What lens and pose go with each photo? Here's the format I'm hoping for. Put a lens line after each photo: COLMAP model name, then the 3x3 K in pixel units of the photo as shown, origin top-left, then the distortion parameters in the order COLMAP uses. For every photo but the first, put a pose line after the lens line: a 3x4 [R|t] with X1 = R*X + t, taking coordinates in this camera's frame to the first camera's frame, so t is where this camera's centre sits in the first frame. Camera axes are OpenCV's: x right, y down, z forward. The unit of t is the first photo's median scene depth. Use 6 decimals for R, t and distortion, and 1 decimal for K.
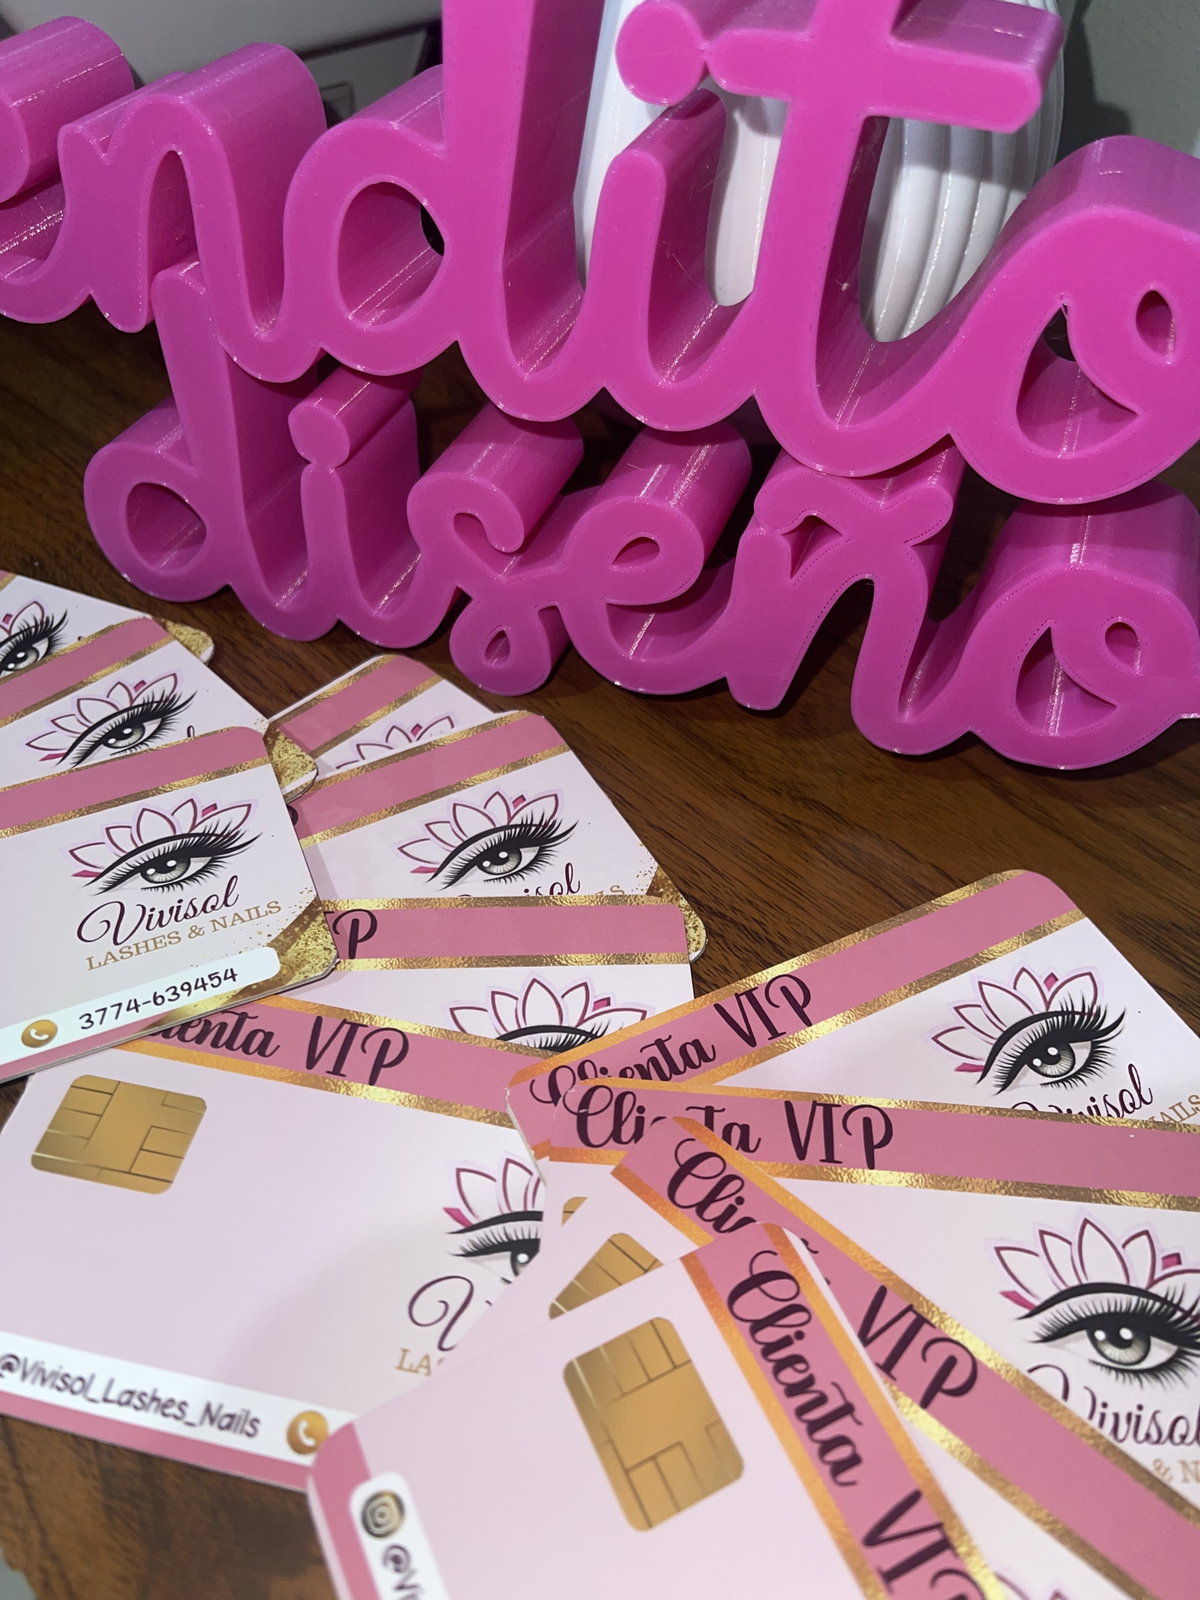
lens RADIAL K [[1207.2, 0, 600.0], [0, 1207.2, 800.0], [0, 0, 1]] dist [0.031255, -0.052116]
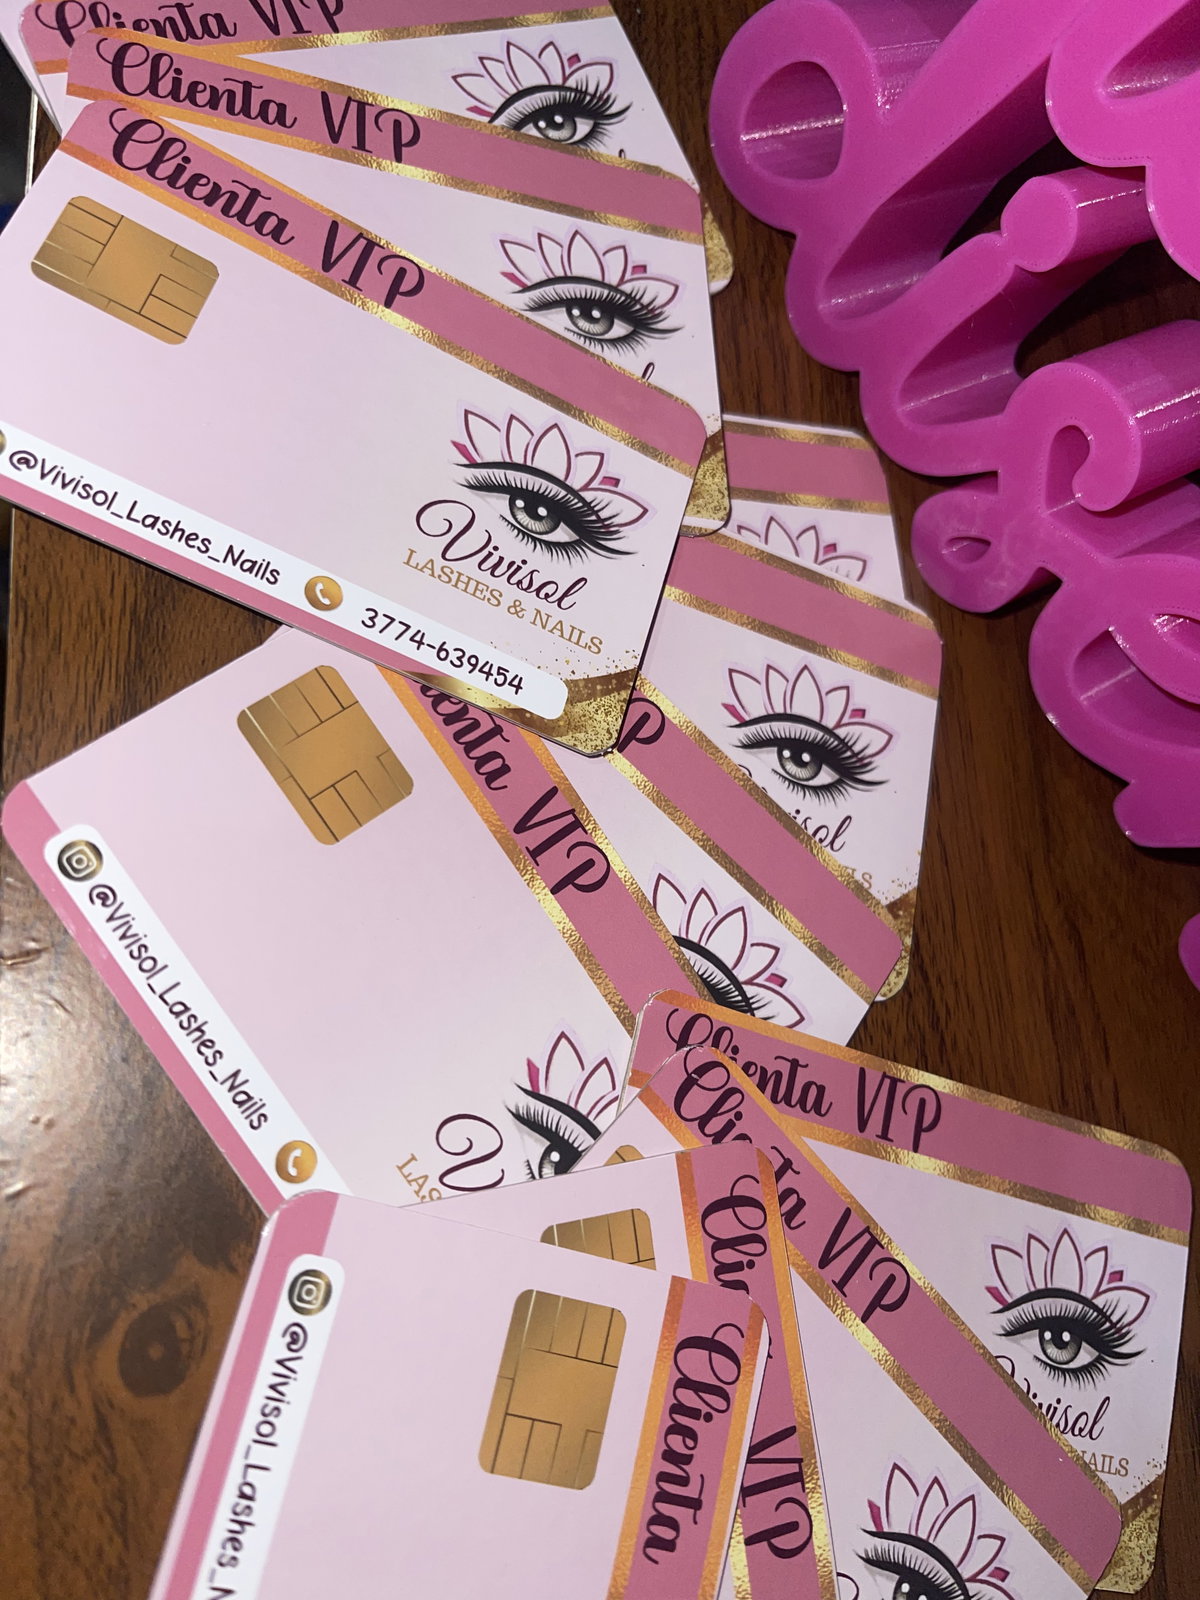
lens RADIAL K [[1207.2, 0, 600.0], [0, 1207.2, 800.0], [0, 0, 1]] dist [0.031255, -0.052116]
pose [[0.706051, 0.701703, 0.095413, -0.287613], [-0.693616, 0.658079, 0.292964, -0.102446], [0.142785, -0.273028, 0.951351, 0.141401]]
